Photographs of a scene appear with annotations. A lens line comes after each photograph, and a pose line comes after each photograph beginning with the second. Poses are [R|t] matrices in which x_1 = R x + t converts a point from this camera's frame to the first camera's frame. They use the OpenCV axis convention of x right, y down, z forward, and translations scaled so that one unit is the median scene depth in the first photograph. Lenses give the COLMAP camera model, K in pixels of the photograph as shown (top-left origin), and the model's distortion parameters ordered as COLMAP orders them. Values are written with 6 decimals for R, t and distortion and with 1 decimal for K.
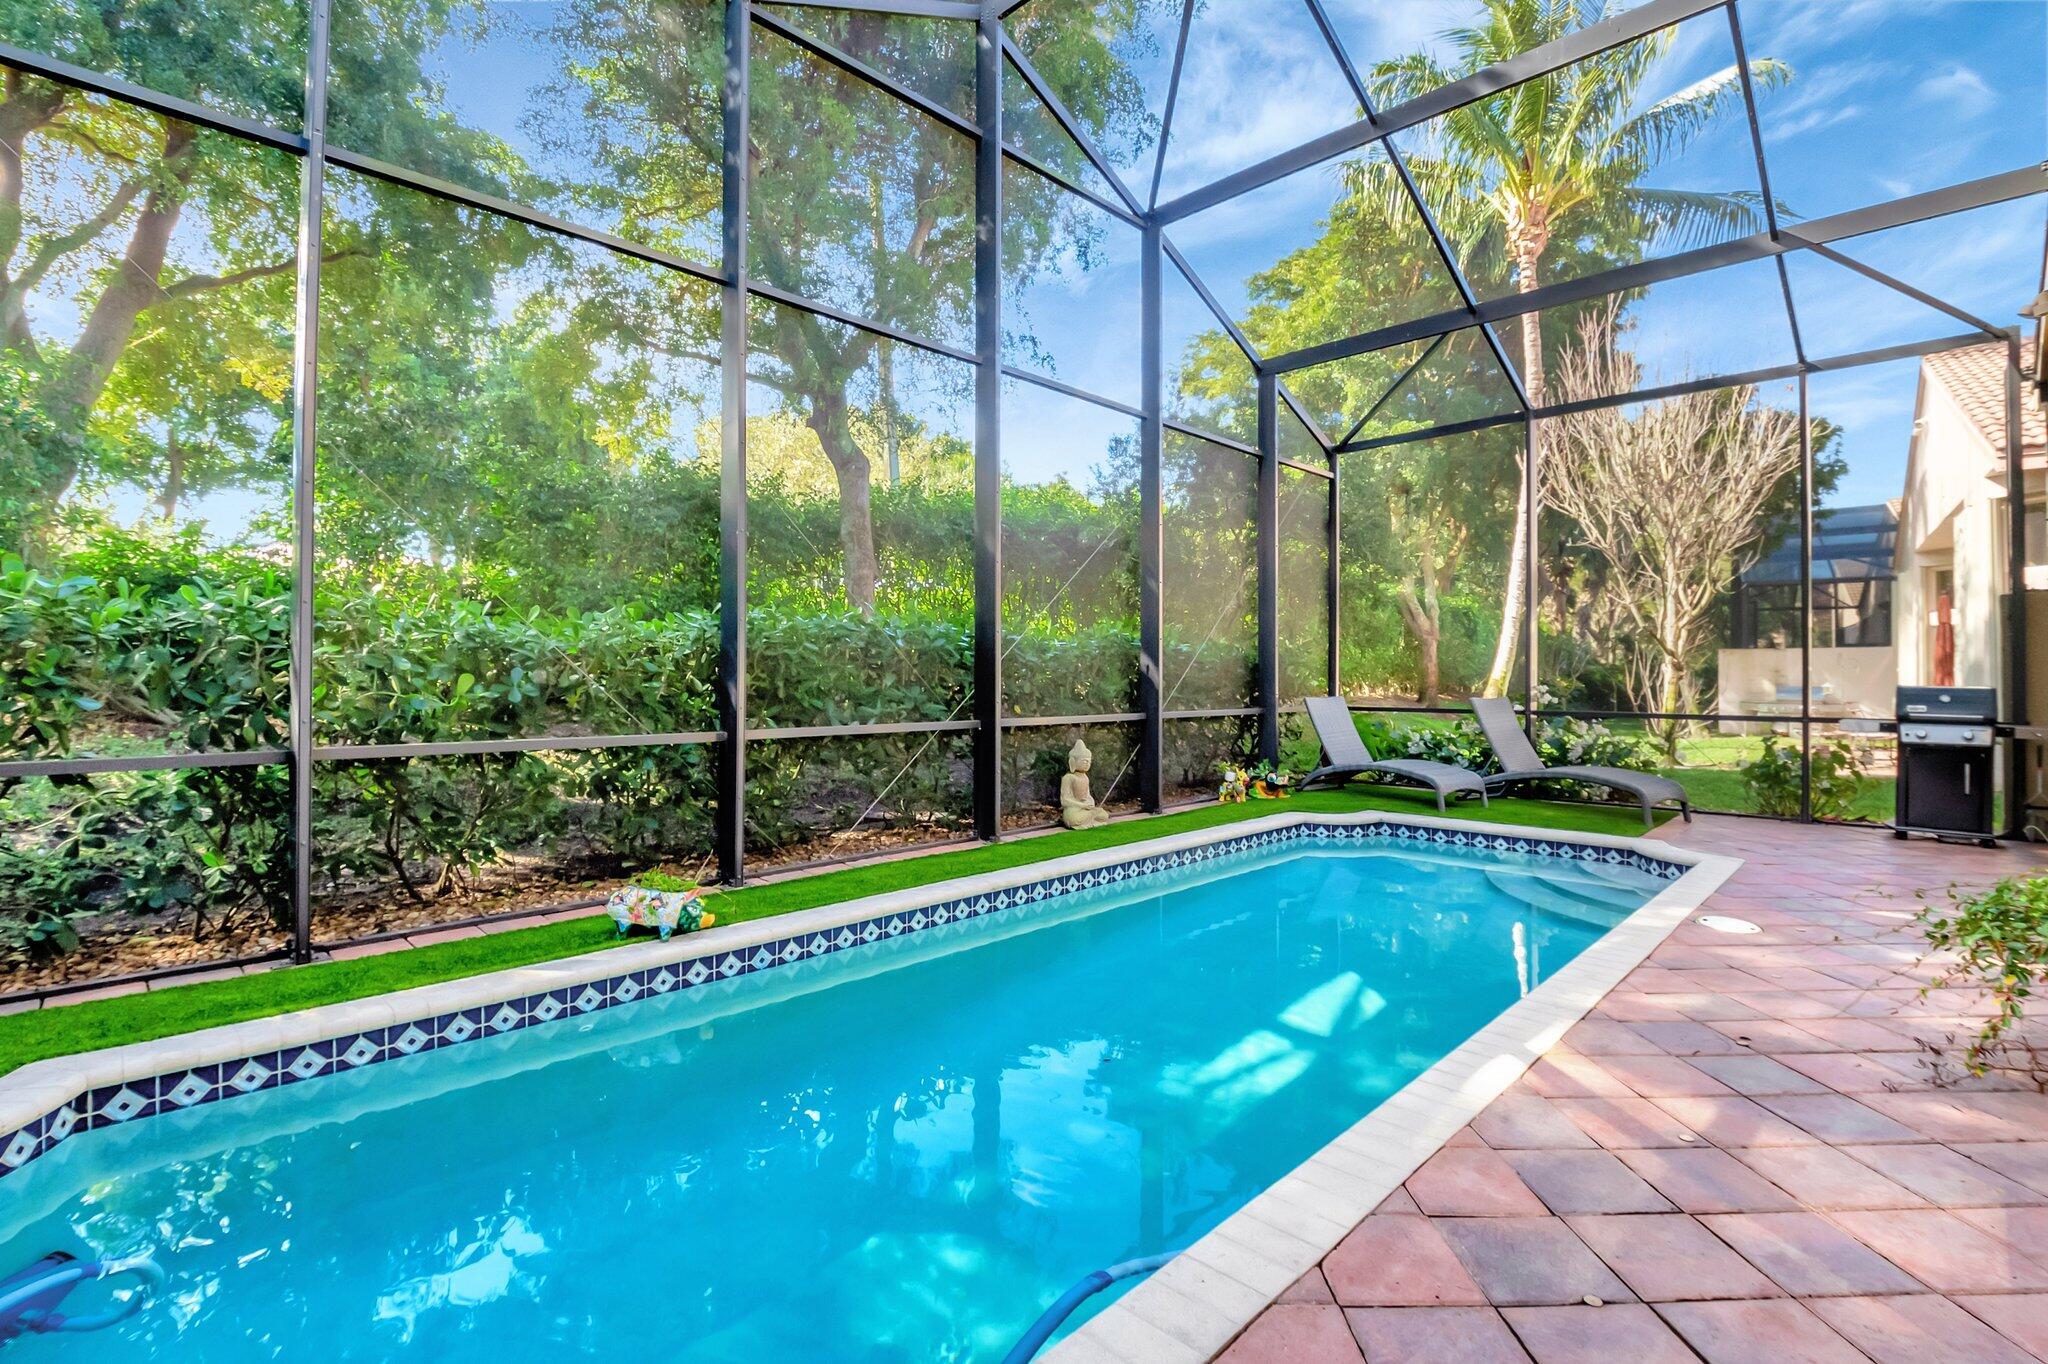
lens RADIAL K [[918.4, 0, 1014.8], [0, 918.4, 676.1], [0, 0, 1]] dist [-0.002624, -0.008688]
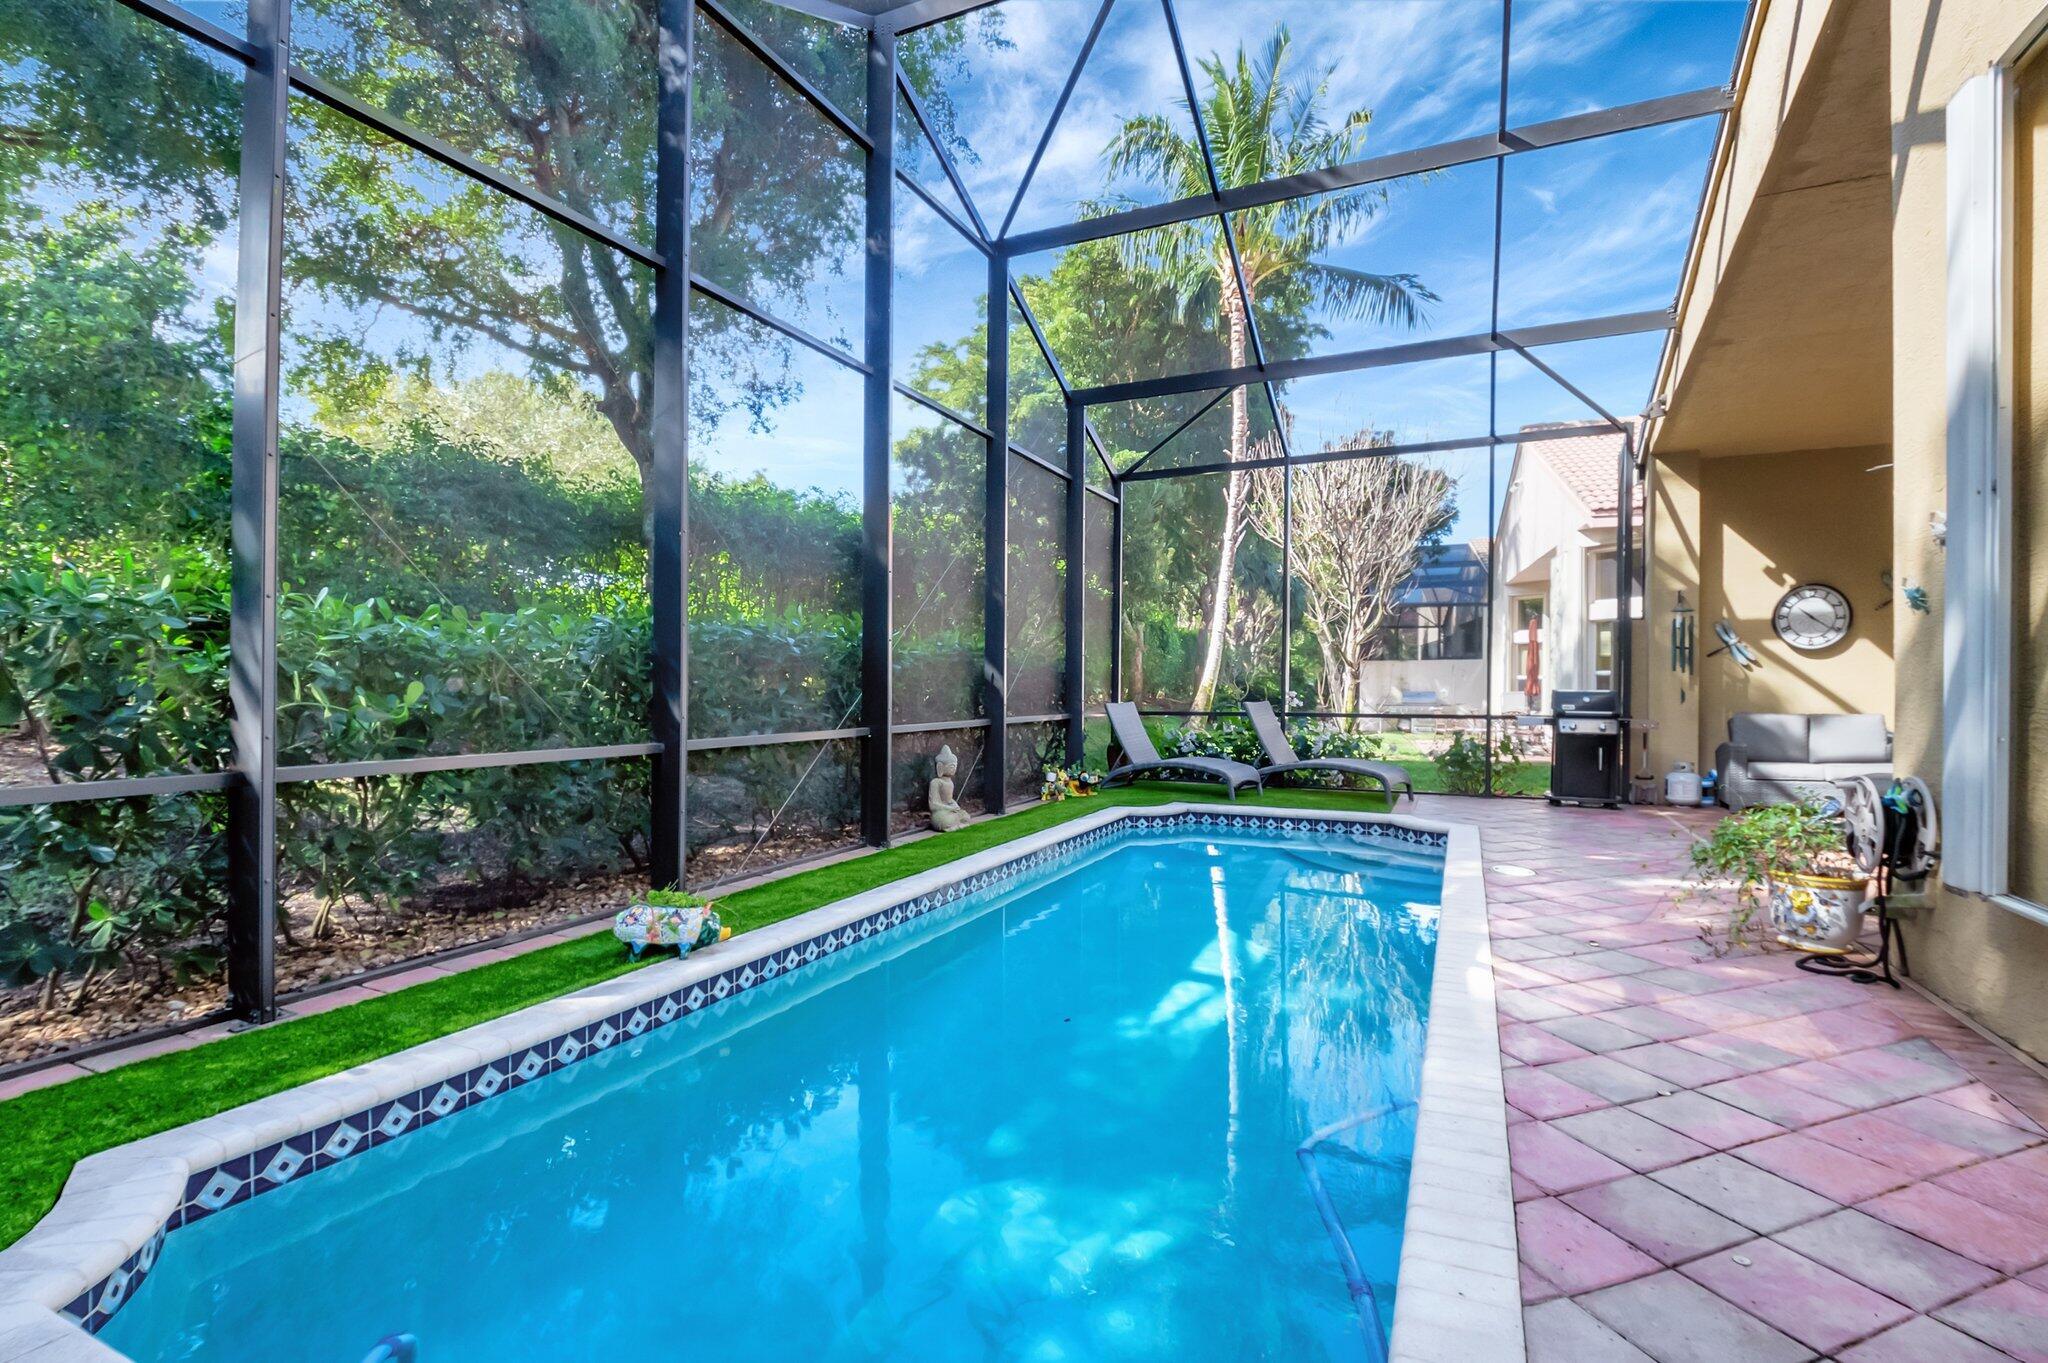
lens RADIAL K [[931.0, 0, 1026.4], [0, 931.0, 691.9], [0, 0, 1]] dist [-0.011520, -0.001211]
pose [[0.943166, -0.004091, 0.332297, -0.187654], [0.000969, 0.999954, 0.009561, -0.000882], [-0.332321, -0.008696, 0.943126, -0.021420]]
